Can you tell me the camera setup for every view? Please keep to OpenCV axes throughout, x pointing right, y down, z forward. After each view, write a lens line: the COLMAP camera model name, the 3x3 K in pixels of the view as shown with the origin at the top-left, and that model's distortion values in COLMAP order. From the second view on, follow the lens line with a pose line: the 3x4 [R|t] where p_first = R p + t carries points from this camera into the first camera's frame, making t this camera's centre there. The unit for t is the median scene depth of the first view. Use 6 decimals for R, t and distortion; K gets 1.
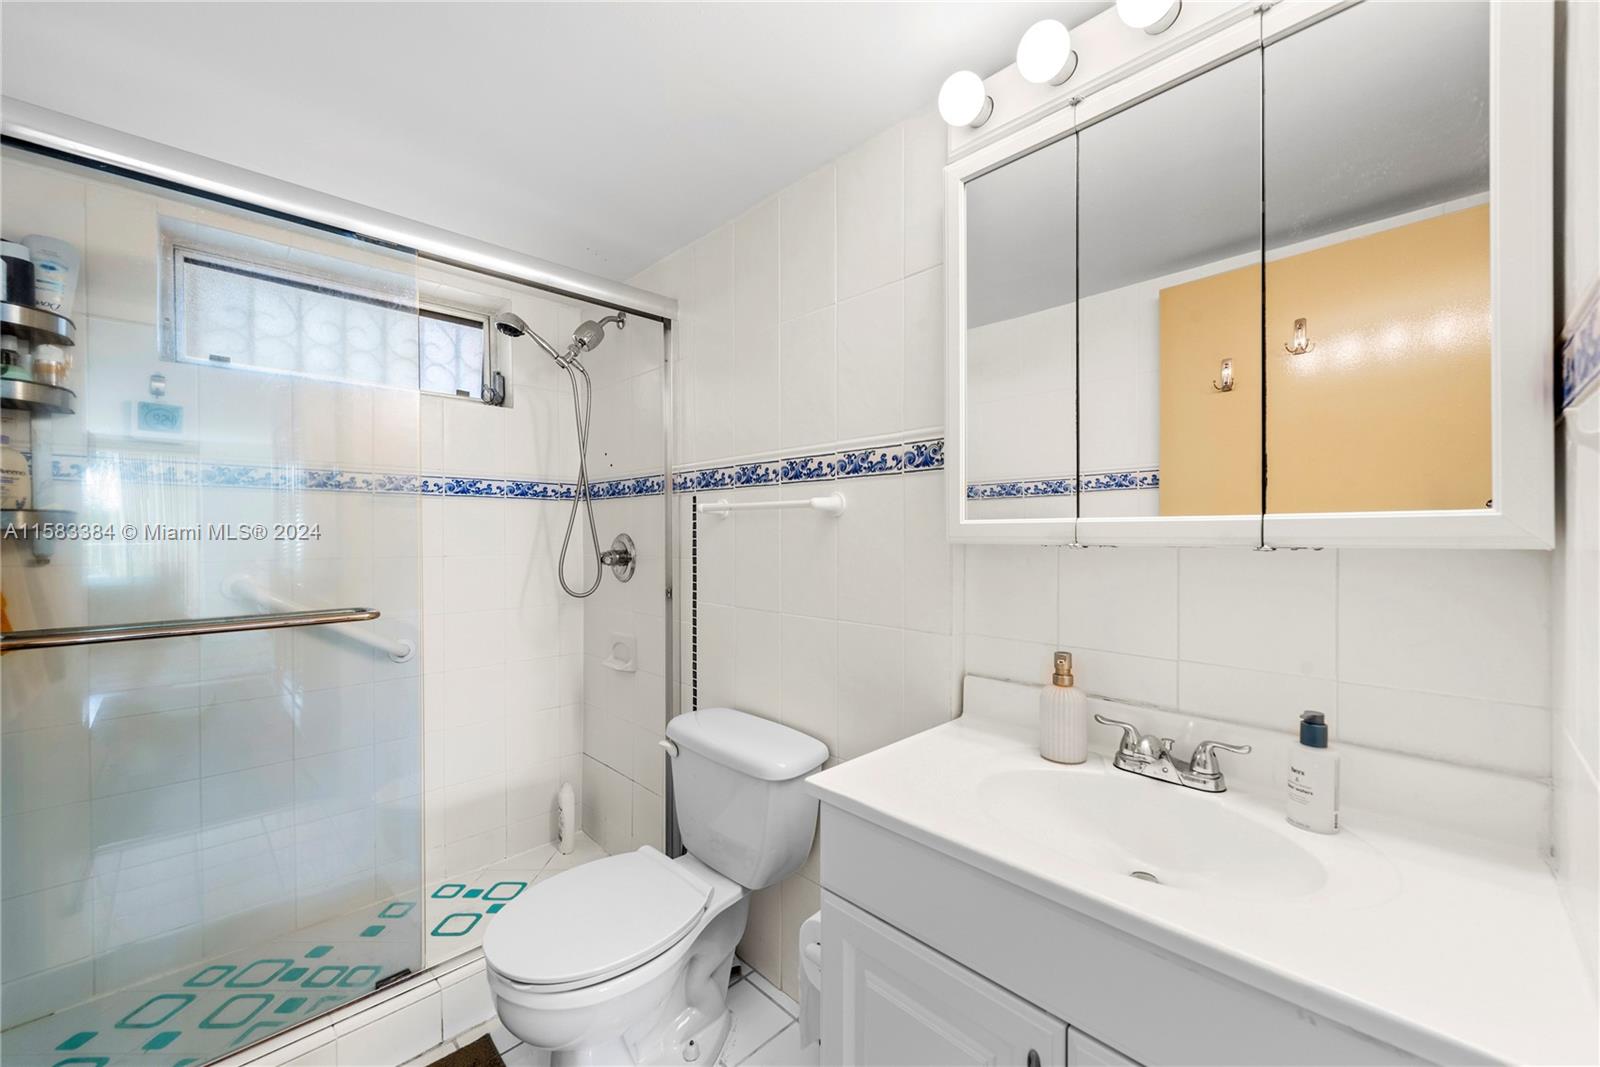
lens RADIAL K [[626.2, 0, 814.7], [0, 626.2, 534.4], [0, 0, 1]] dist [0.010504, -0.004272]
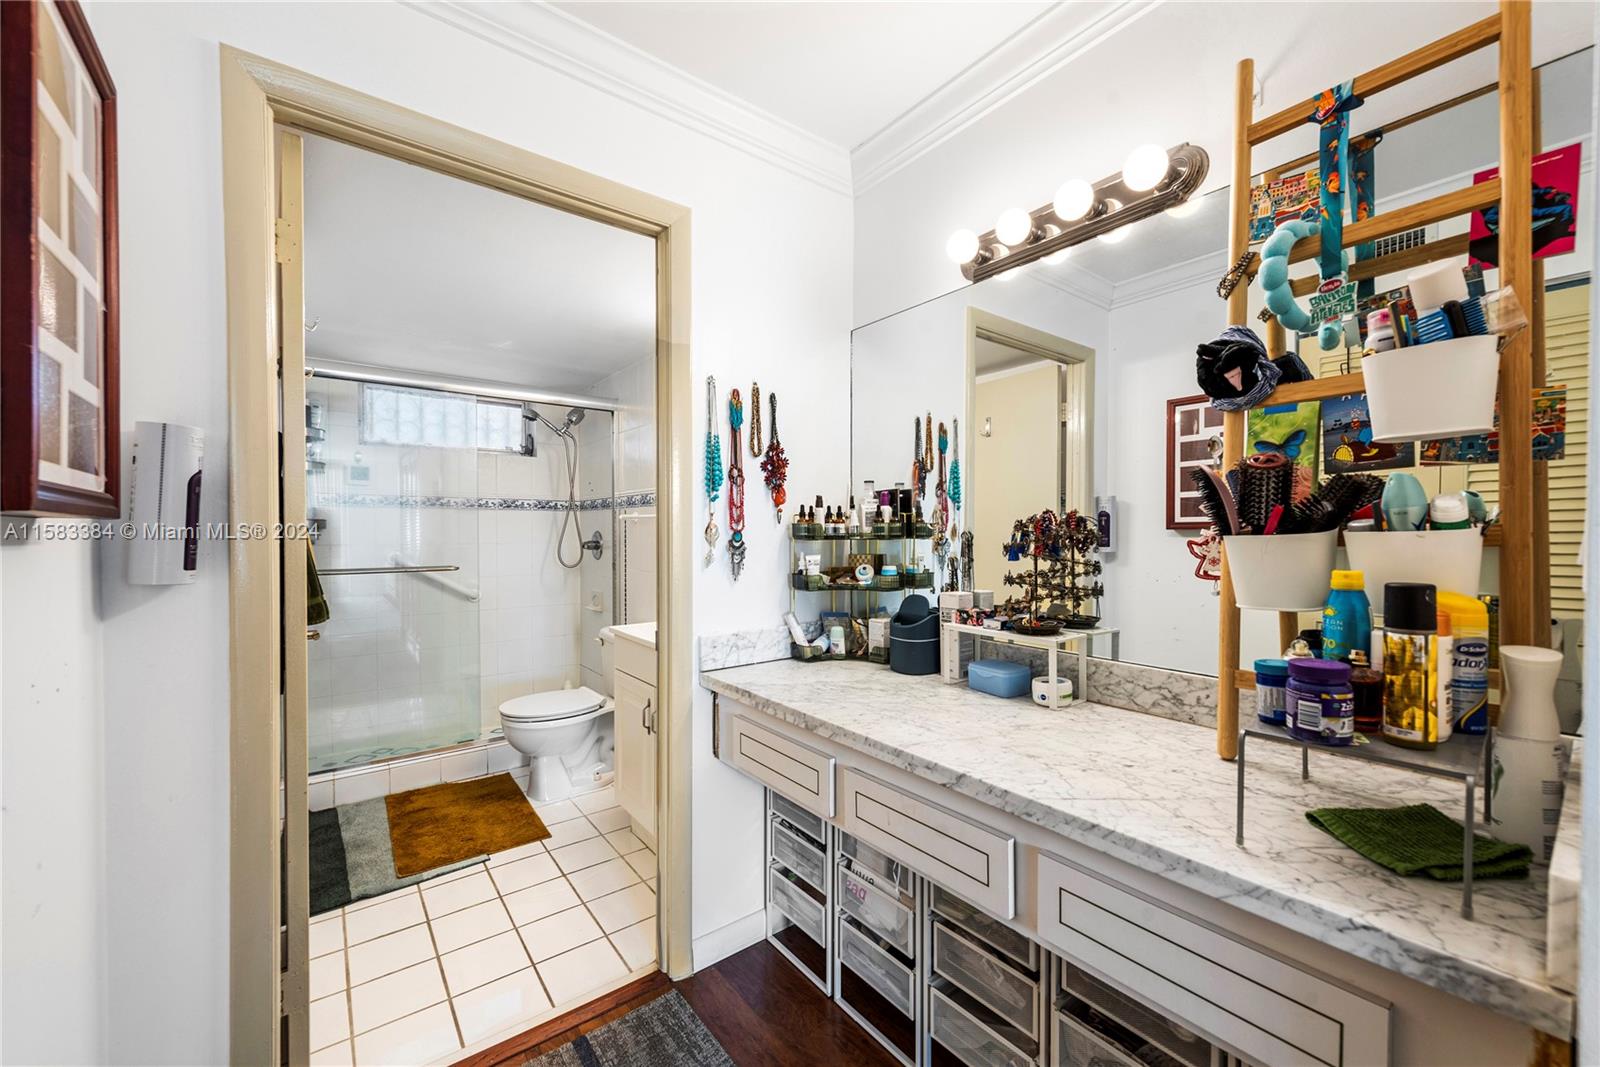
lens RADIAL K [[626.2, 0, 814.7], [0, 626.2, 534.4], [0, 0, 1]] dist [0.010504, -0.004272]
pose [[0.993291, 0.002801, -0.115606, 0.502123], [-0.001998, 0.999973, 0.007061, -0.005514], [0.115623, -0.006782, 0.993270, -0.651220]]
